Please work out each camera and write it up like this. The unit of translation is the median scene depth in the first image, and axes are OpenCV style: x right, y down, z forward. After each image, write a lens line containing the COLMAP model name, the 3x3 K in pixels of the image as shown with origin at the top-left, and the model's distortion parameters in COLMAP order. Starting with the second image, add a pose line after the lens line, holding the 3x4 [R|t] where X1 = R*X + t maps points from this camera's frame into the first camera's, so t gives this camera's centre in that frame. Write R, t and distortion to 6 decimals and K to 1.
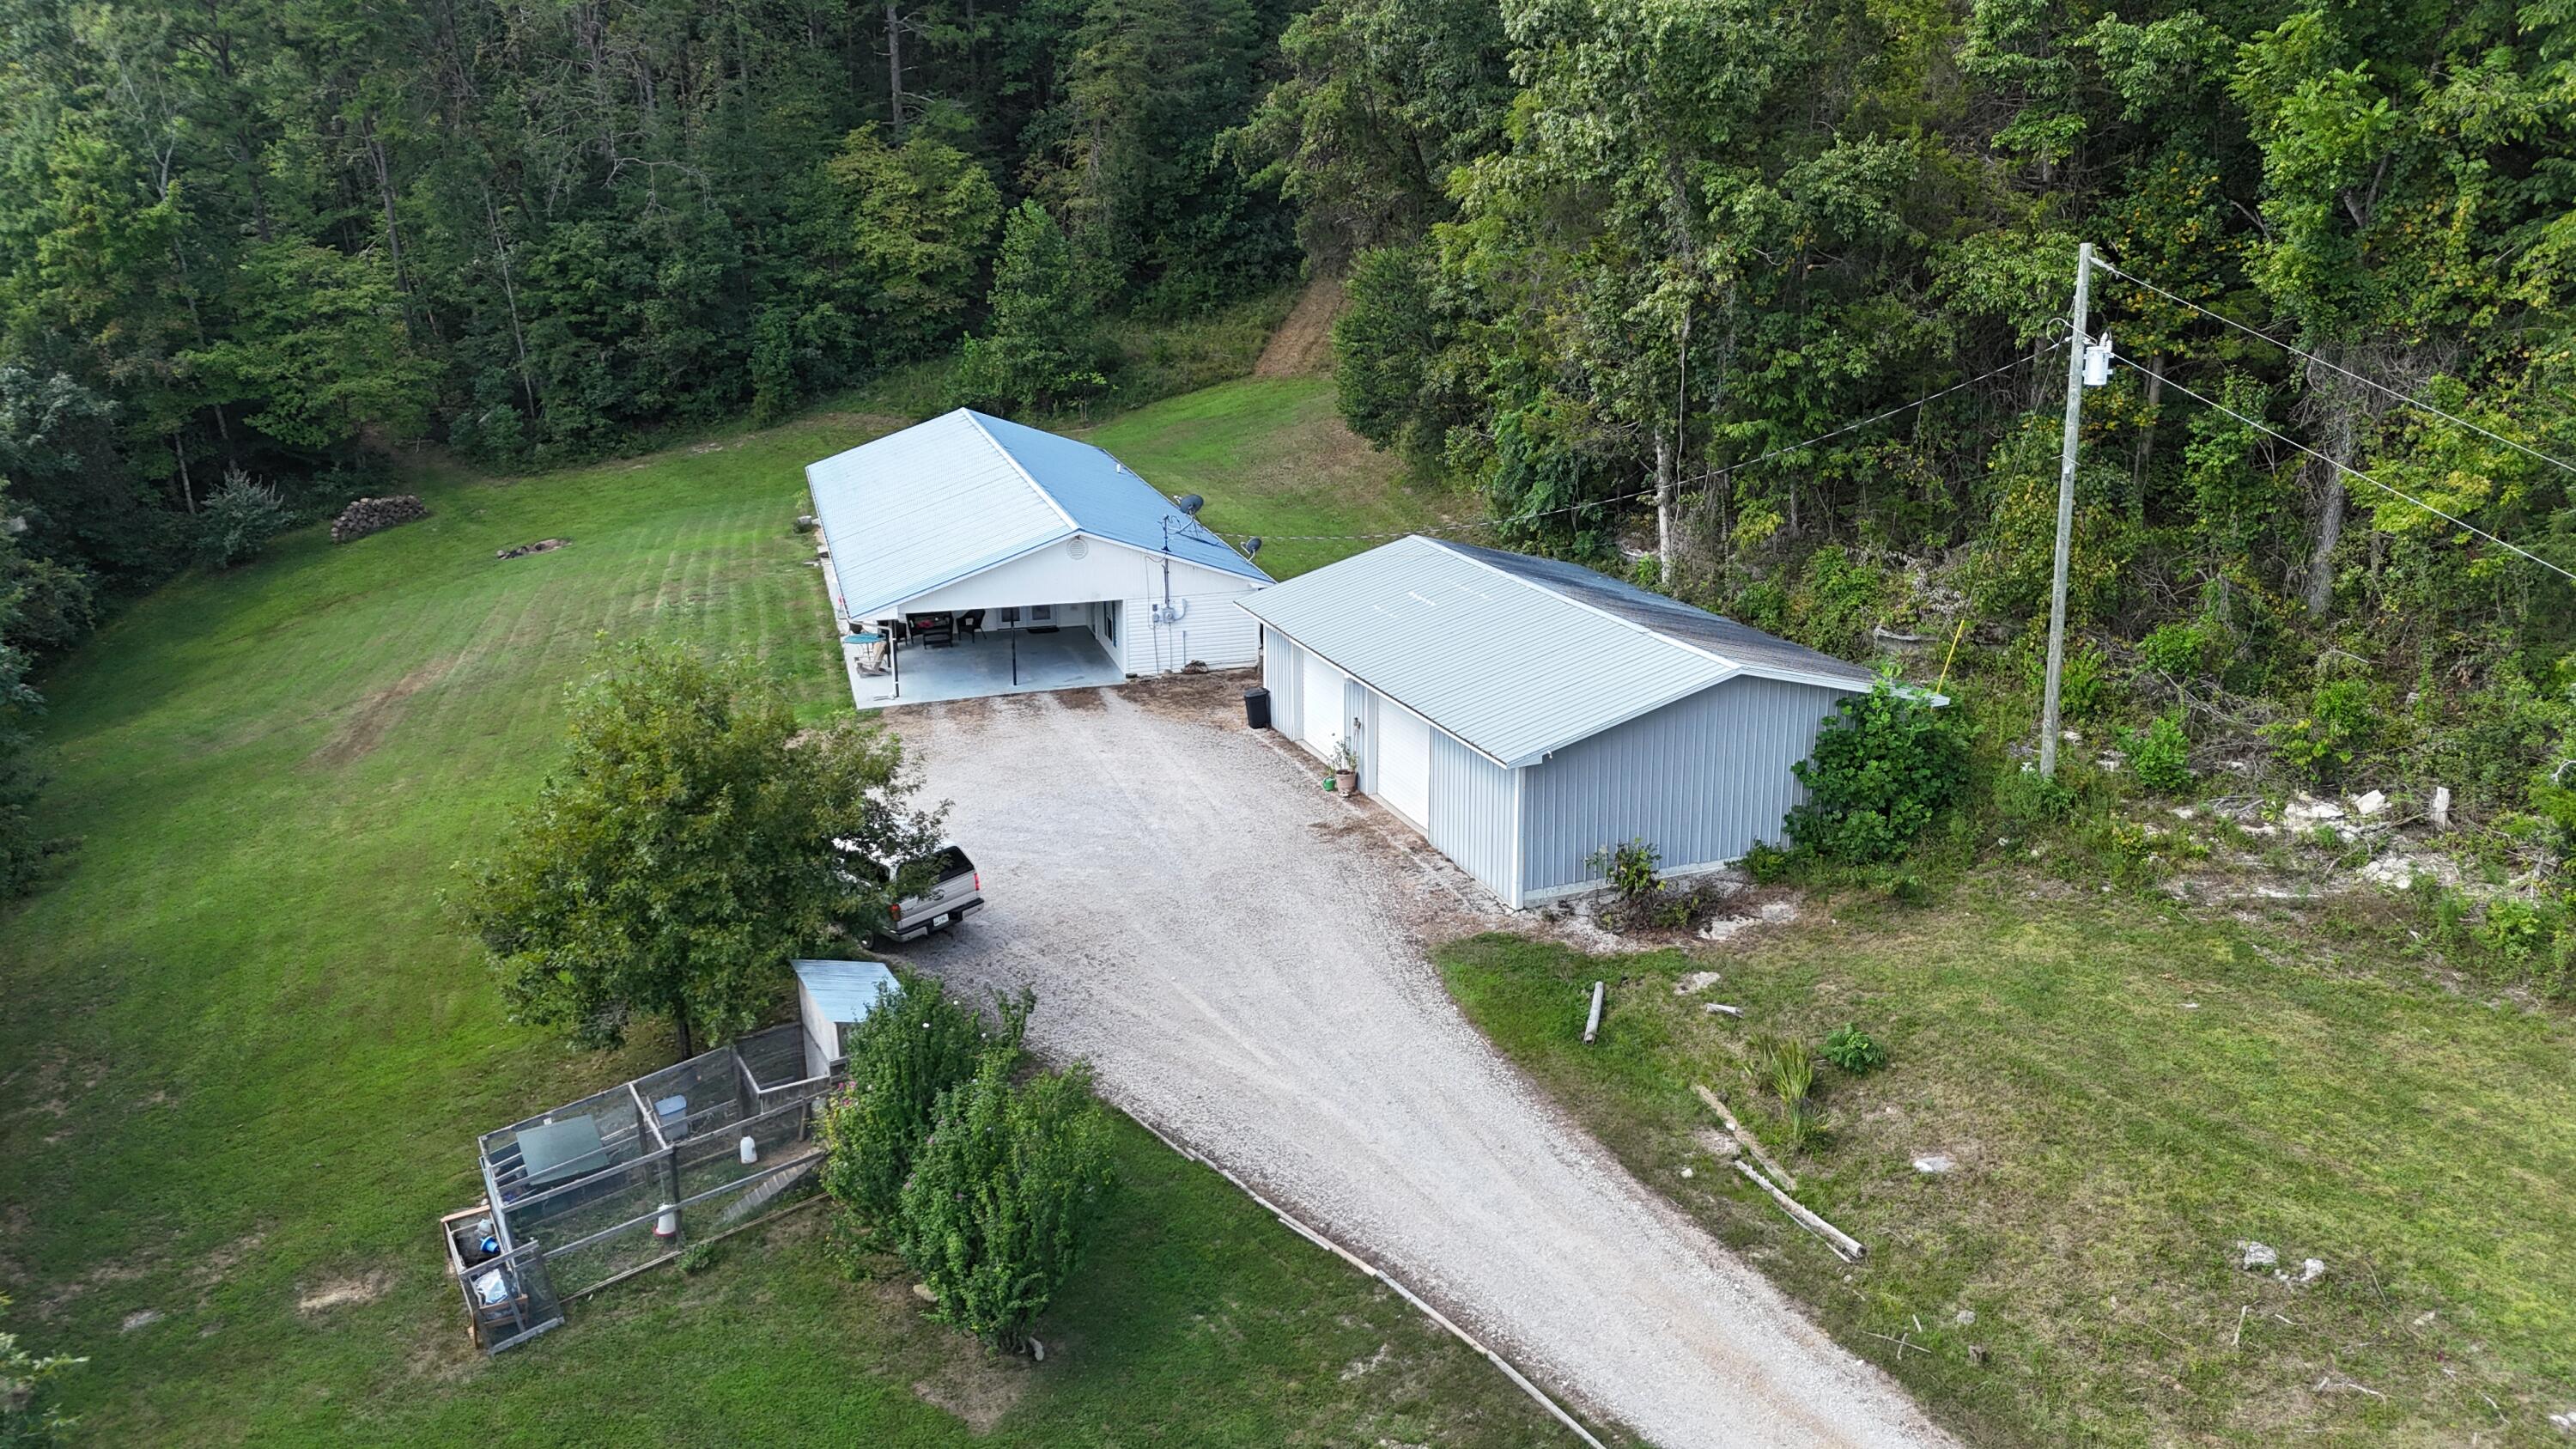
lens RADIAL K [[1902.3, 0, 1287.3], [0, 1902.3, 726.6], [0, 0, 1]] dist [0.073766, -0.071931]
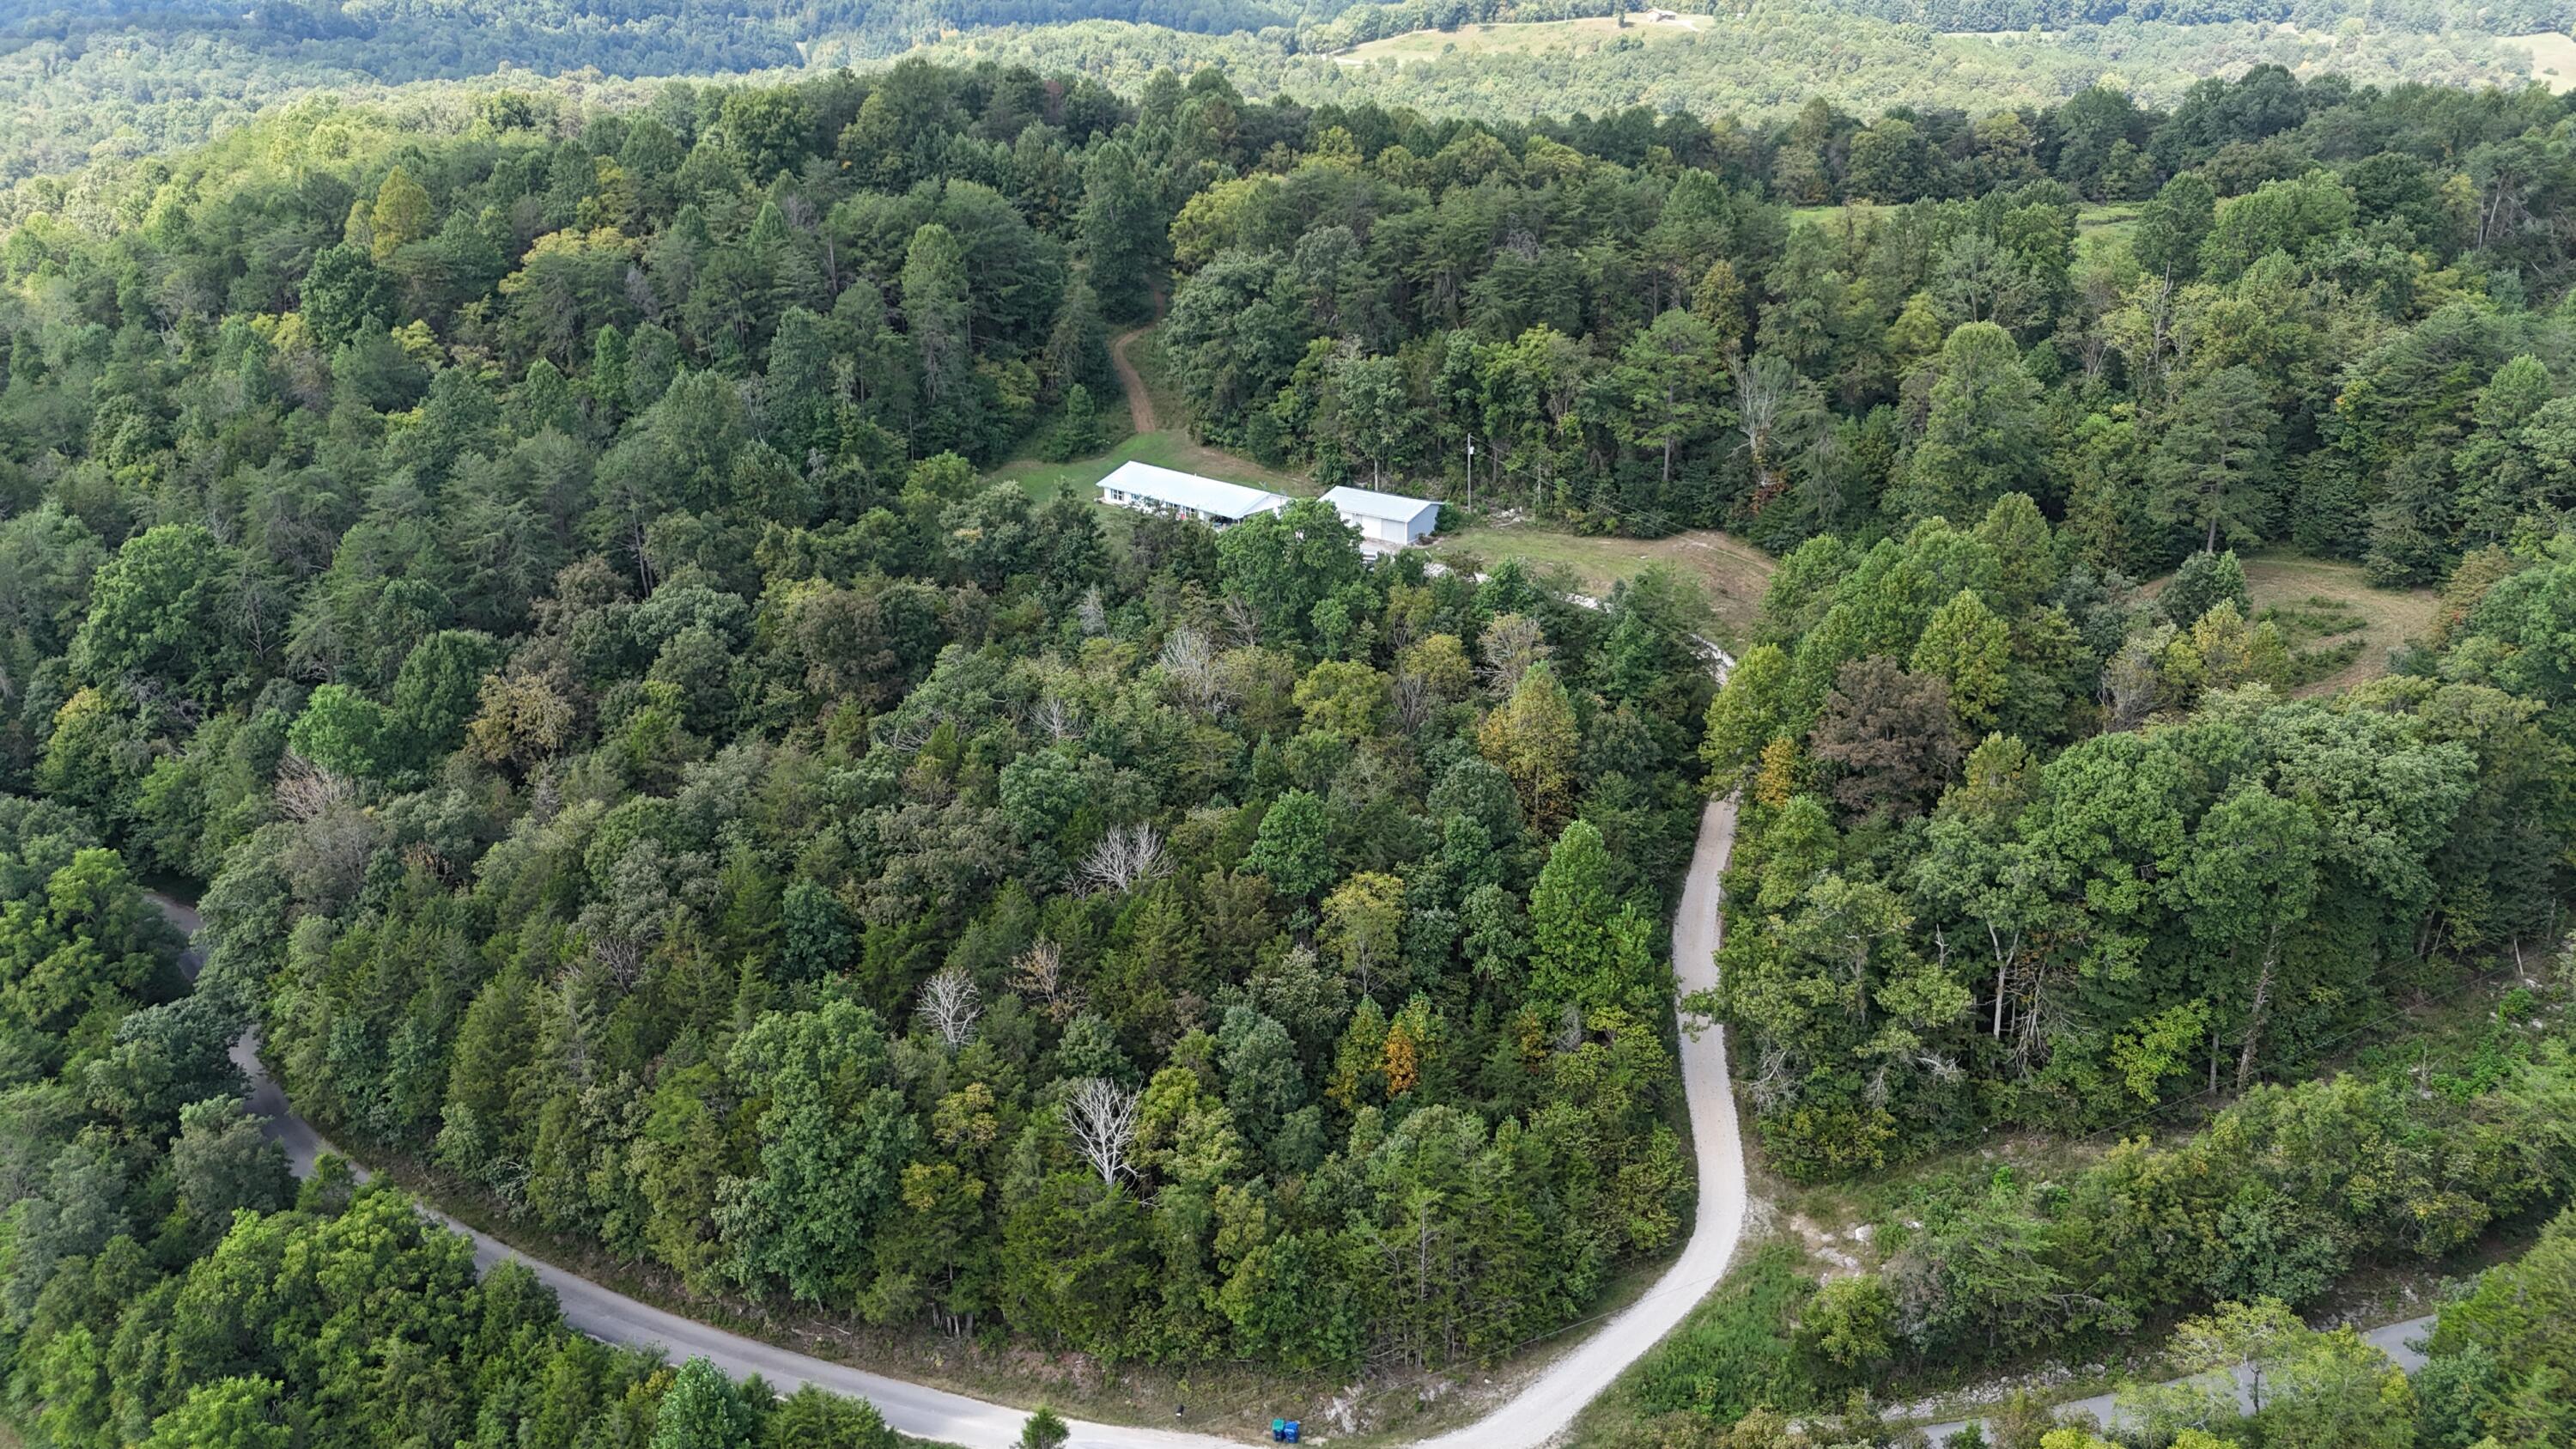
lens RADIAL K [[1902.3, 0, 1268.3], [0, 1902.3, 740.9], [0, 0, 1]] dist [0.073766, -0.071931]
pose [[0.869537, -0.181355, 0.459365, -1.337488], [0.146960, 0.983017, 0.109908, -0.011222], [-0.471496, -0.028061, 0.881422, -1.776210]]
